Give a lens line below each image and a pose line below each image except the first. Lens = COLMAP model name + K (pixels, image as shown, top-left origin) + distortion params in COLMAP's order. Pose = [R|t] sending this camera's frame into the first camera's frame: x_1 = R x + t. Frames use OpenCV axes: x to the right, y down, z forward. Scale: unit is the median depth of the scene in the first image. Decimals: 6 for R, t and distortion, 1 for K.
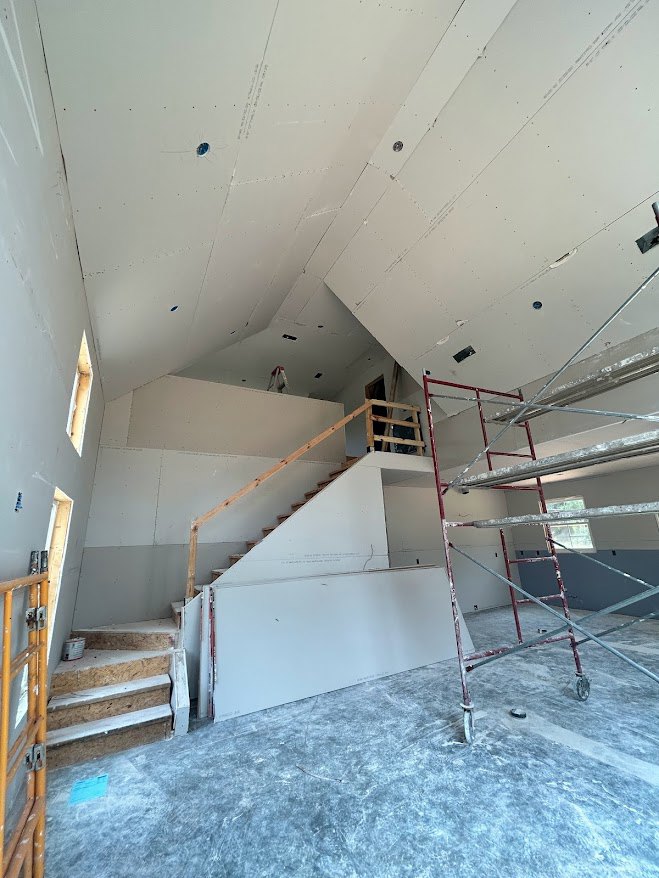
lens RADIAL K [[354.1, 0, 329.5], [0, 354.1, 439.0], [0, 0, 1]] dist [0.000459, 0.000305]
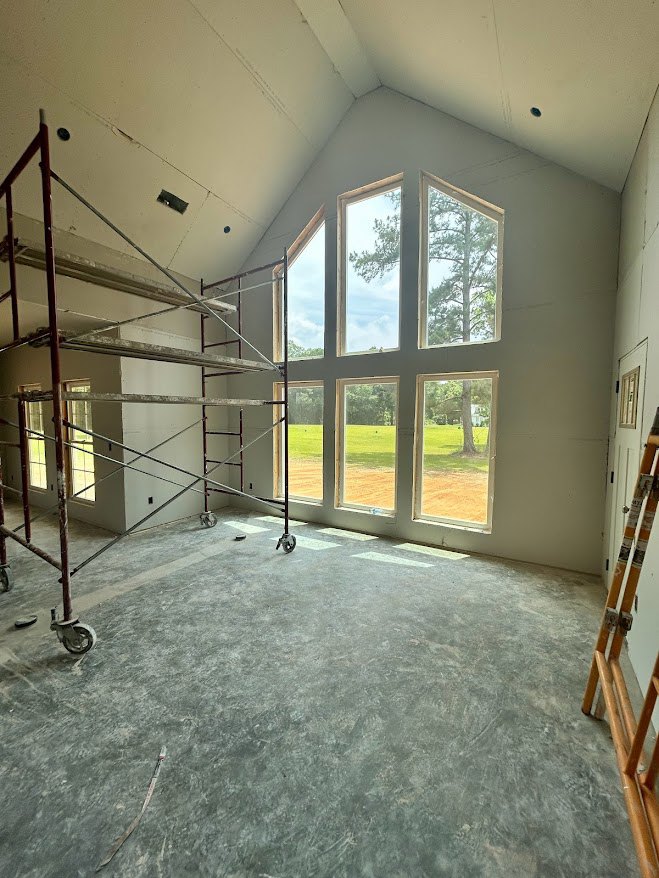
lens RADIAL K [[354.1, 0, 329.5], [0, 354.1, 439.0], [0, 0, 1]] dist [0.000459, 0.000305]
pose [[-0.503784, -0.014288, 0.863712, -0.655892], [-0.226296, 0.967127, -0.115995, 0.377629], [-0.833662, -0.253891, -0.490457, 1.157777]]
